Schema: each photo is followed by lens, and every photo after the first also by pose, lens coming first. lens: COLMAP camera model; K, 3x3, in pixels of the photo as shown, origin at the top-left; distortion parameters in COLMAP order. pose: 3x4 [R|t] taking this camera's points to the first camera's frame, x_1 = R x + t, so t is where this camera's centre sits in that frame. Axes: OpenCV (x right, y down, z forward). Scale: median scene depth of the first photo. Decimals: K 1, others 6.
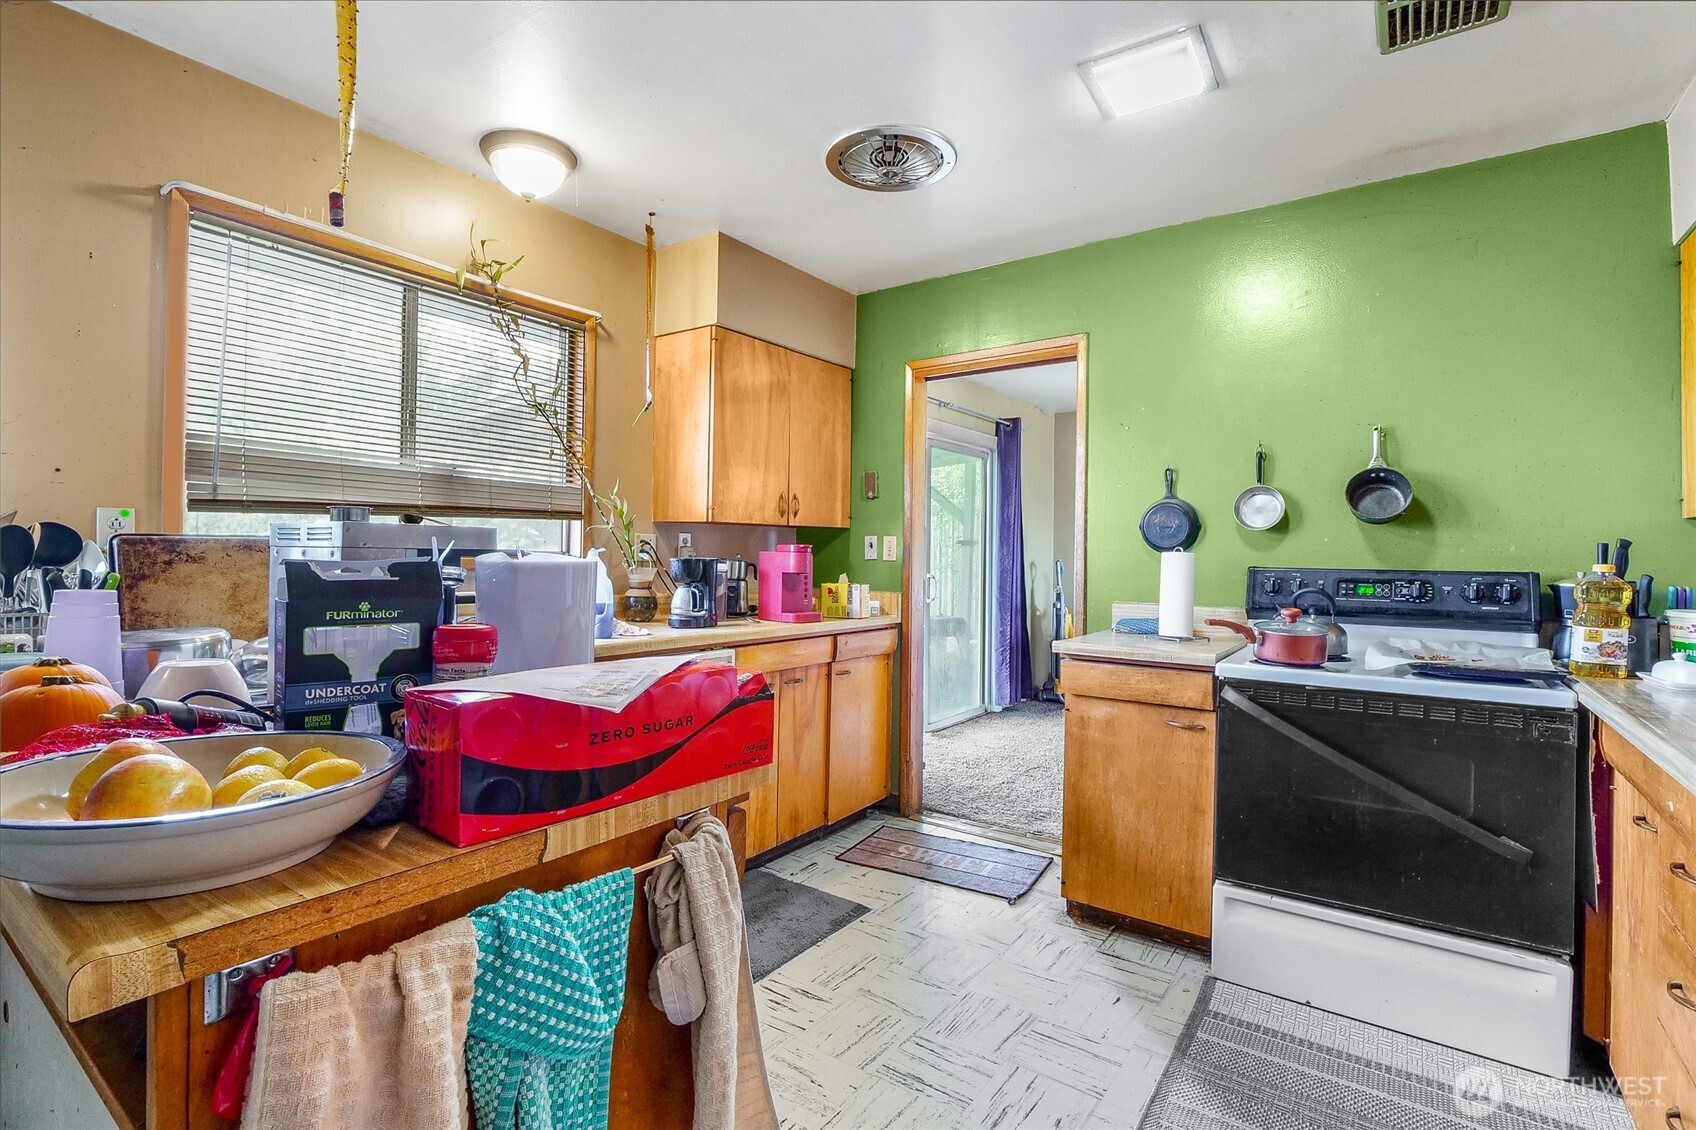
lens RADIAL K [[794.5, 0, 844.6], [0, 794.5, 550.6], [0, 0, 1]] dist [-0.017972, -0.000544]
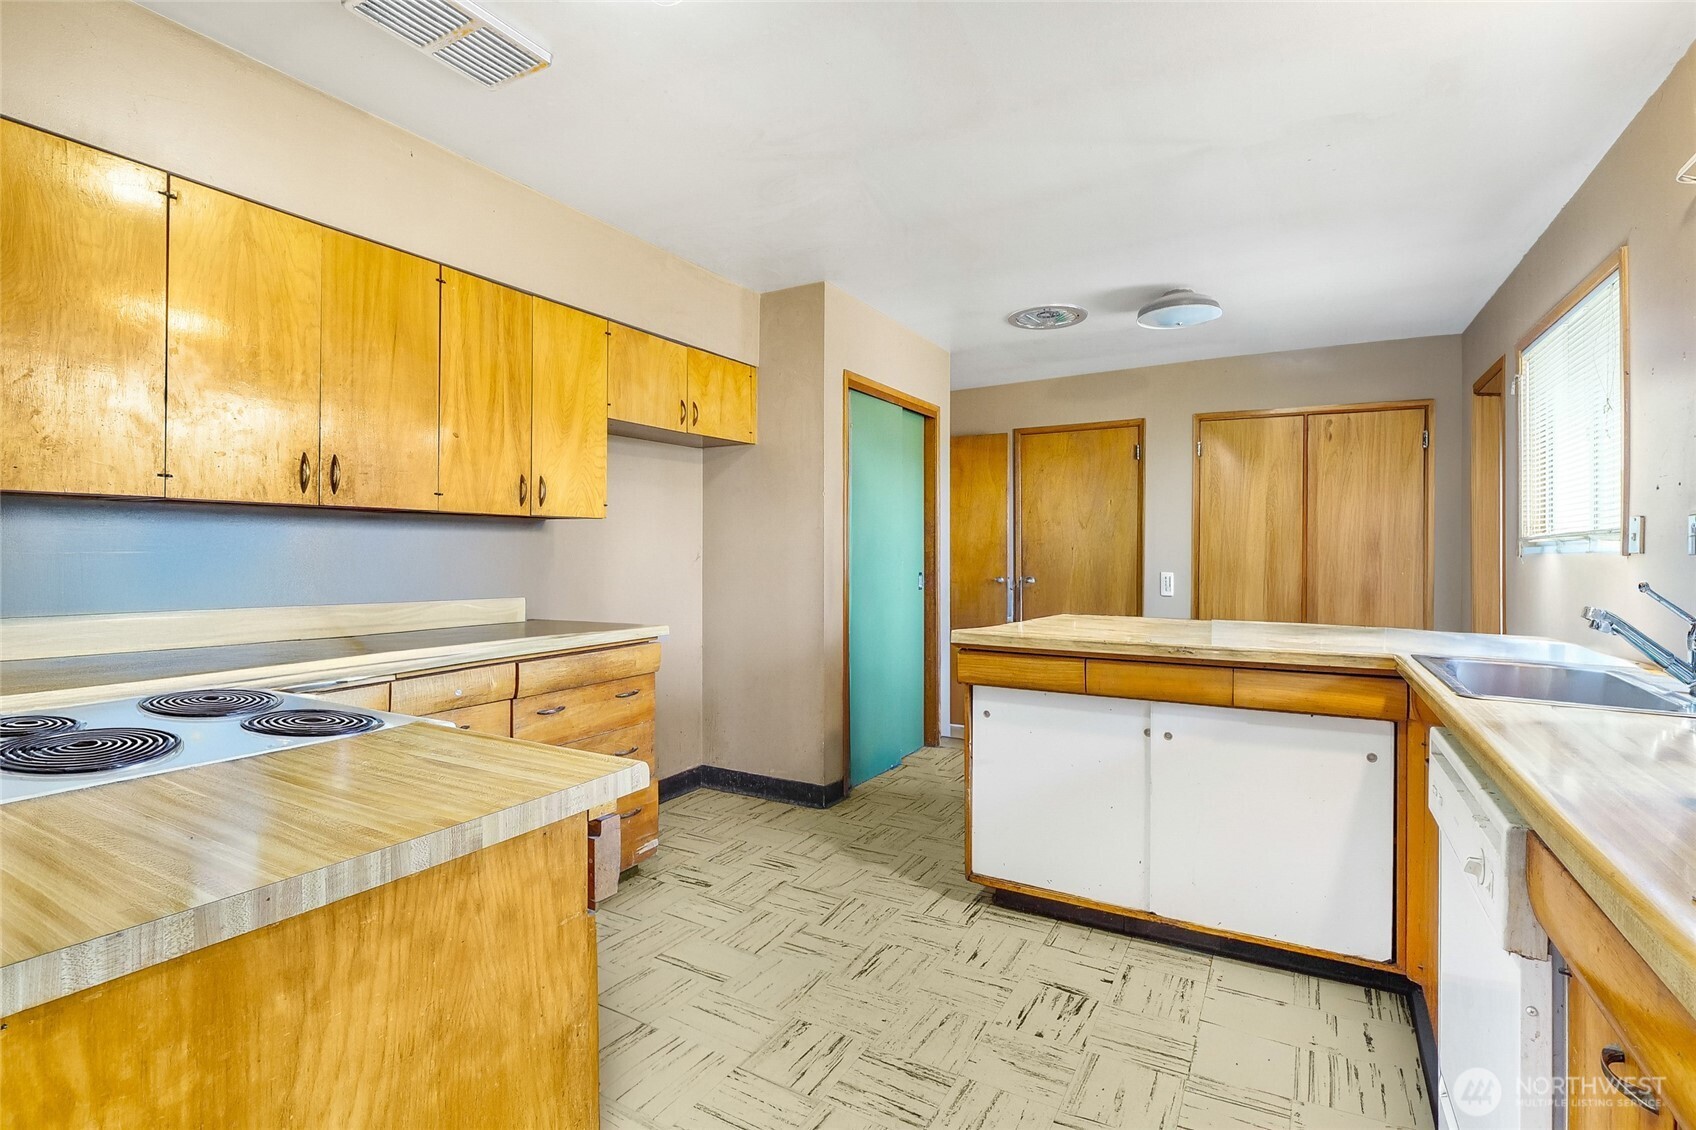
lens RADIAL K [[794.5, 0, 844.6], [0, 794.5, 550.6], [0, 0, 1]] dist [-0.017972, -0.000544]
pose [[-0.994568, -0.015389, -0.102947, 0.217915], [-0.014766, 0.999868, -0.006806, 0.011717], [0.103038, -0.005249, -0.994664, 1.487834]]
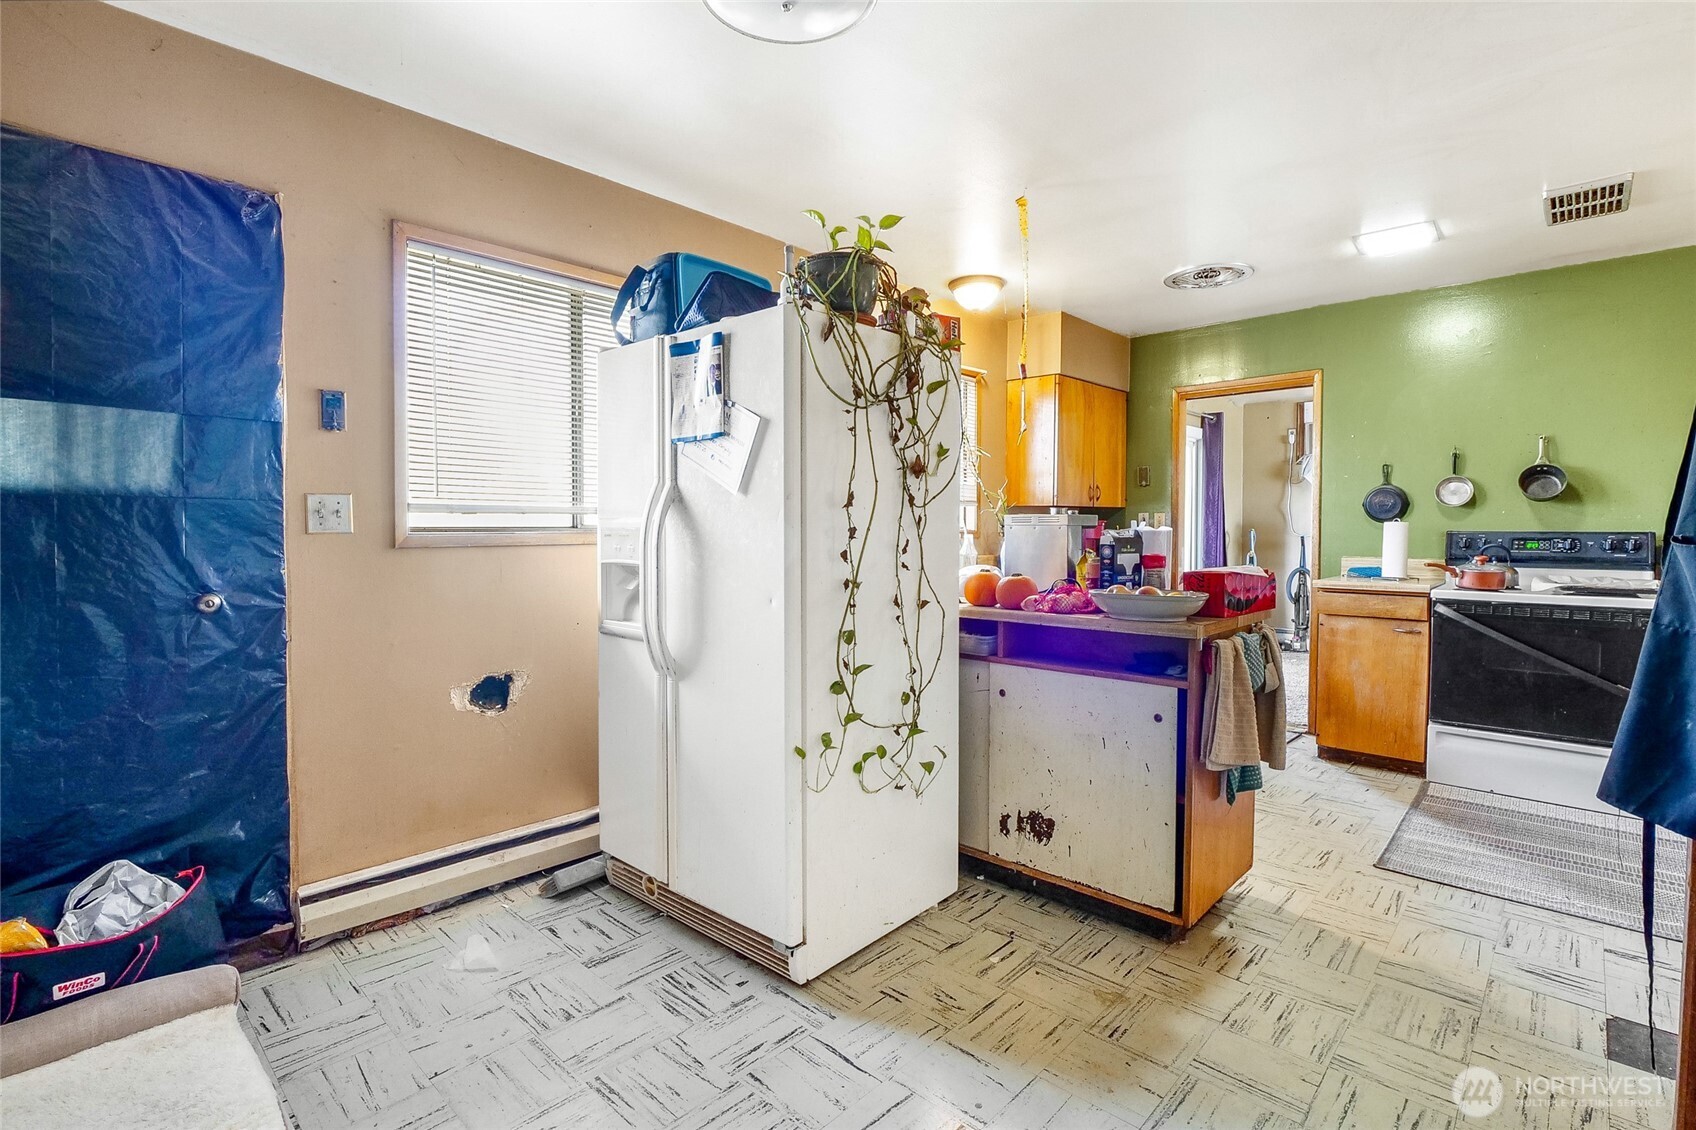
lens RADIAL K [[794.5, 0, 844.6], [0, 794.5, 550.6], [0, 0, 1]] dist [-0.017972, -0.000544]
pose [[0.990699, -0.009051, -0.135769, -0.465091], [0.013593, 0.999377, 0.032565, -0.006932], [0.135389, -0.034108, 0.990205, -0.701488]]
